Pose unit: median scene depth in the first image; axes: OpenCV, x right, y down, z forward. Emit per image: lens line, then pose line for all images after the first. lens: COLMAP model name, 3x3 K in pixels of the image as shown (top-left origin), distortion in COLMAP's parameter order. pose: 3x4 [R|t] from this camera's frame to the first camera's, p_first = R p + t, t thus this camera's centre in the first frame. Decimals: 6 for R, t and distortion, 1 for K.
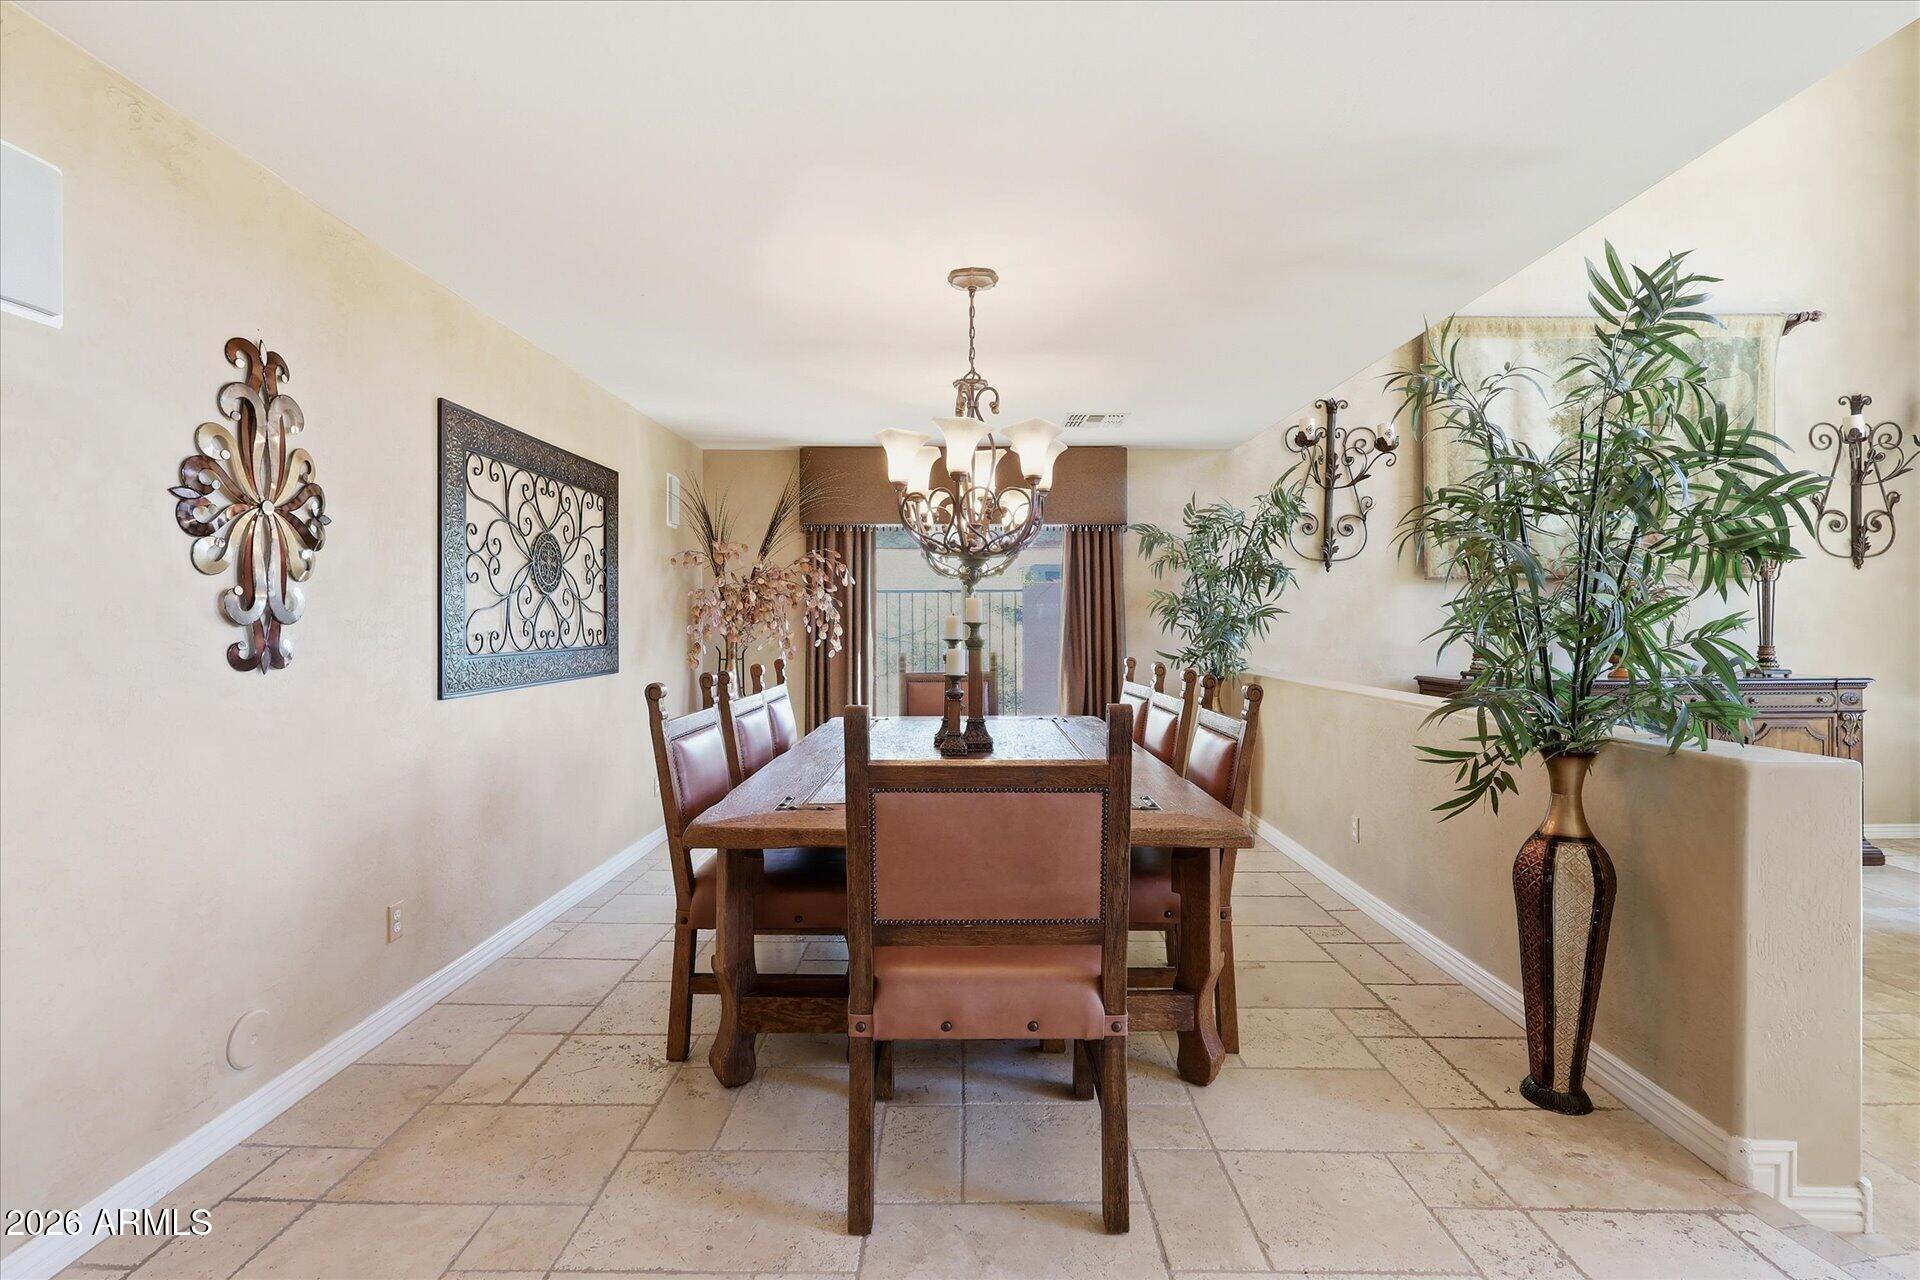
lens RADIAL K [[895.5, 0, 961.8], [0, 895.5, 627.2], [0, 0, 1]] dist [-0.006030, 0.003078]
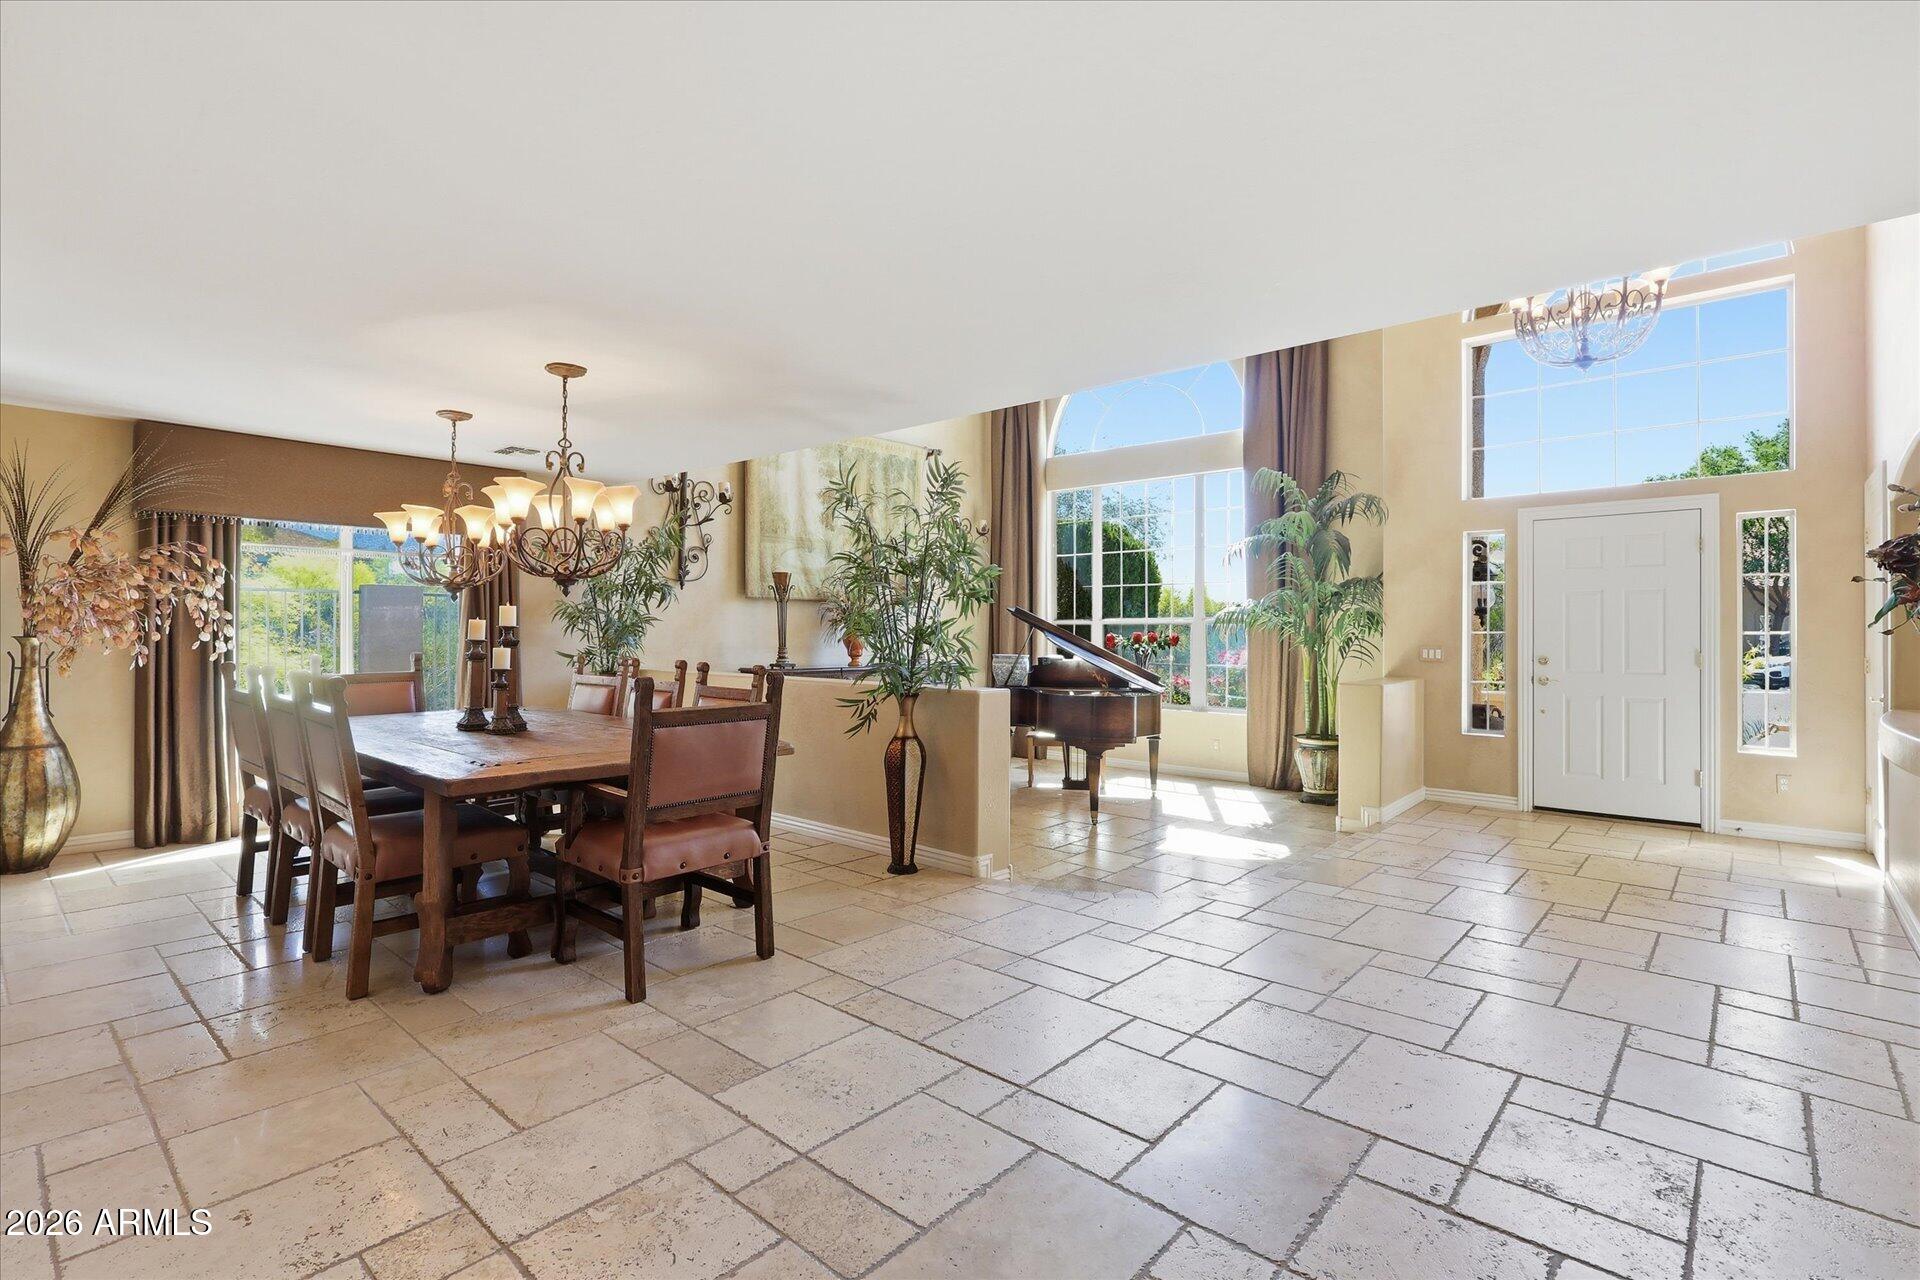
lens RADIAL K [[895.5, 0, 965.1], [0, 895.5, 633.5], [0, 0, 1]] dist [-0.006030, 0.003078]
pose [[0.655435, 0.002757, 0.755247, -0.735973], [-0.003168, 0.999995, -0.000901, 0.005013], [-0.755245, -0.001802, 0.655440, -0.397990]]
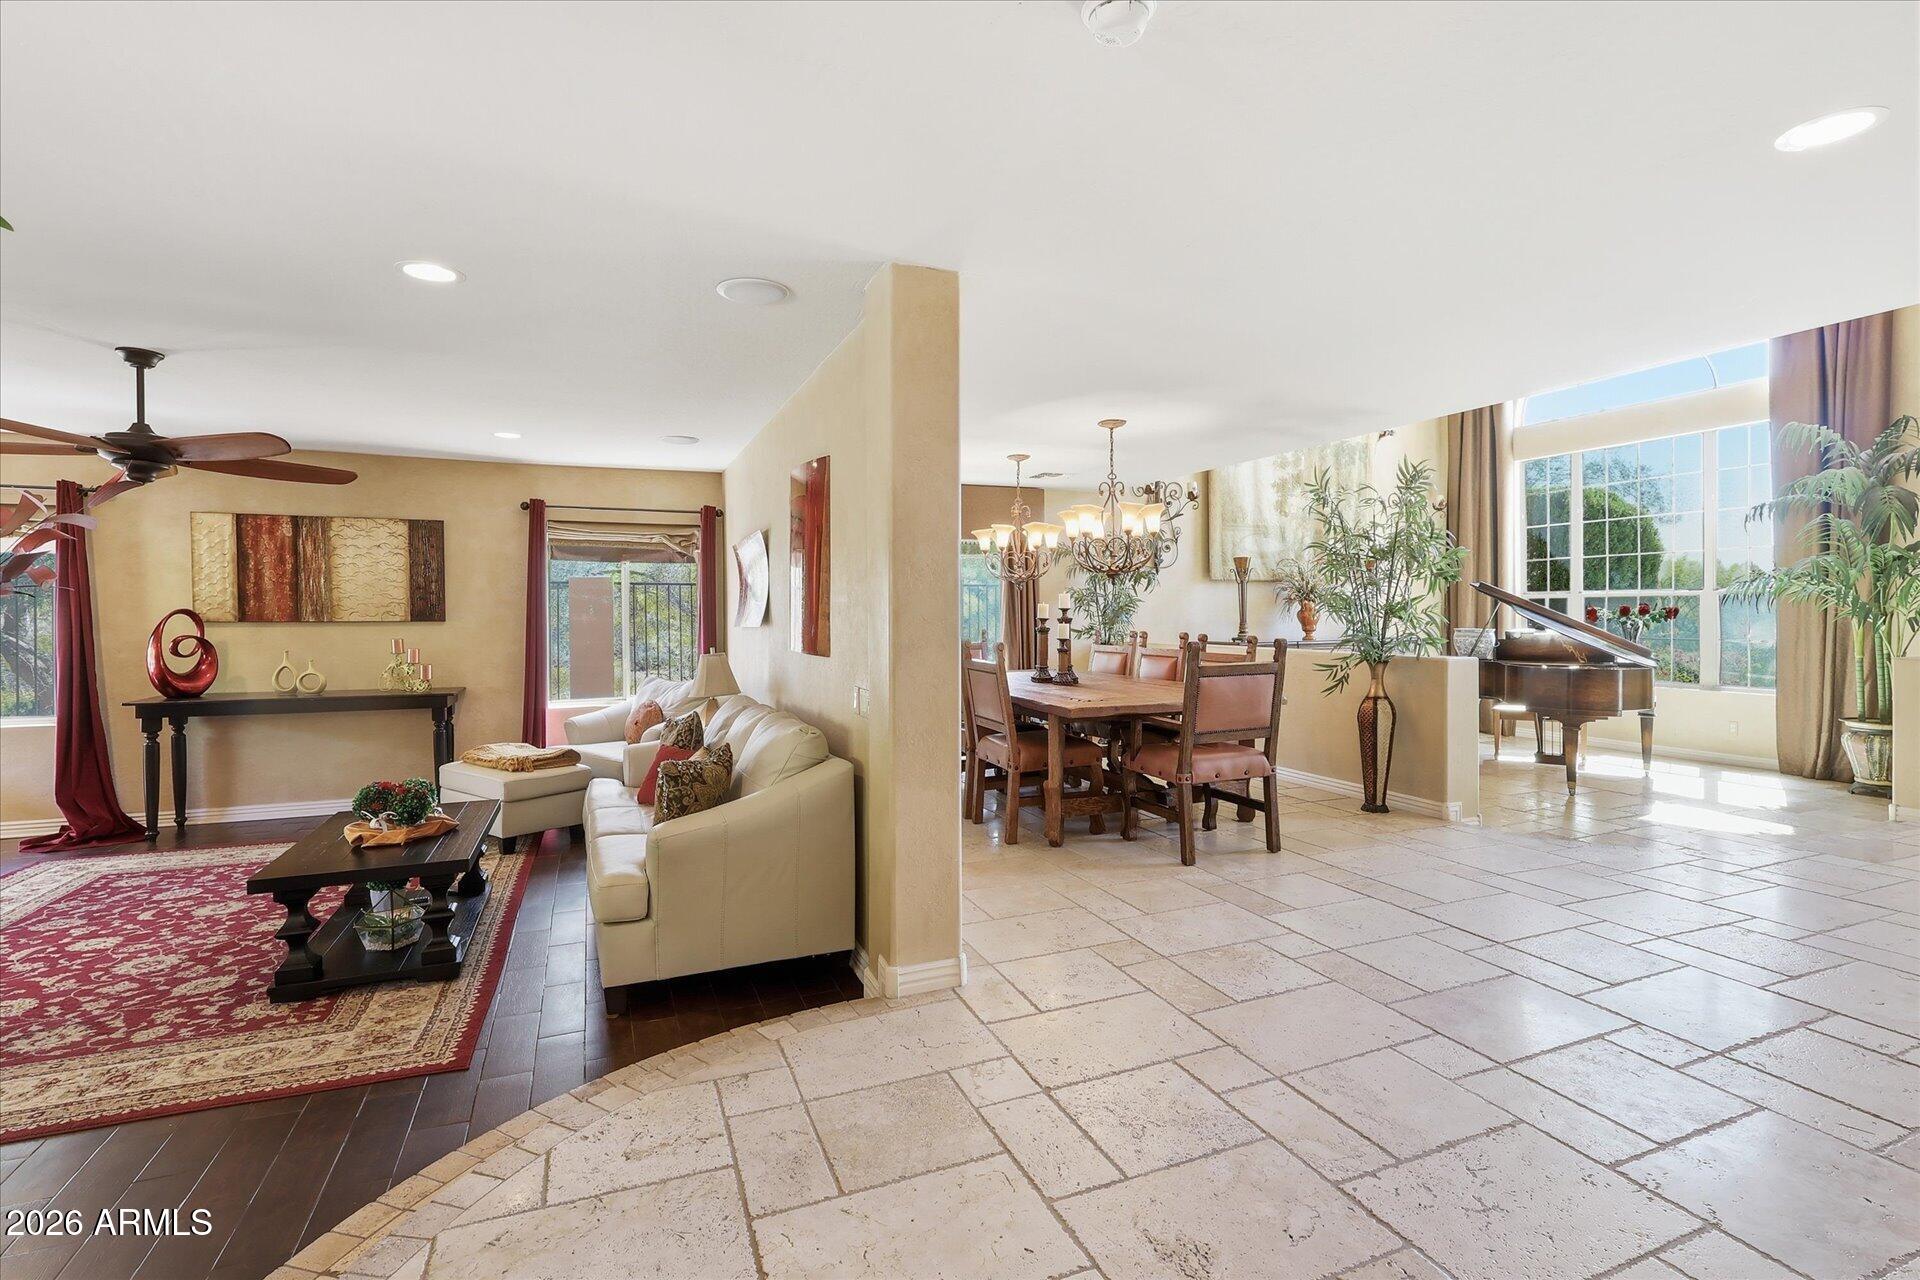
lens RADIAL K [[895.5, 0, 963.5], [0, 895.5, 623.7], [0, 0, 1]] dist [-0.006030, 0.003078]
pose [[0.922610, -0.012594, 0.385528, -1.209884], [0.009151, 0.999900, 0.010766, 0.006071], [-0.385626, -0.006405, 0.922633, -0.729561]]
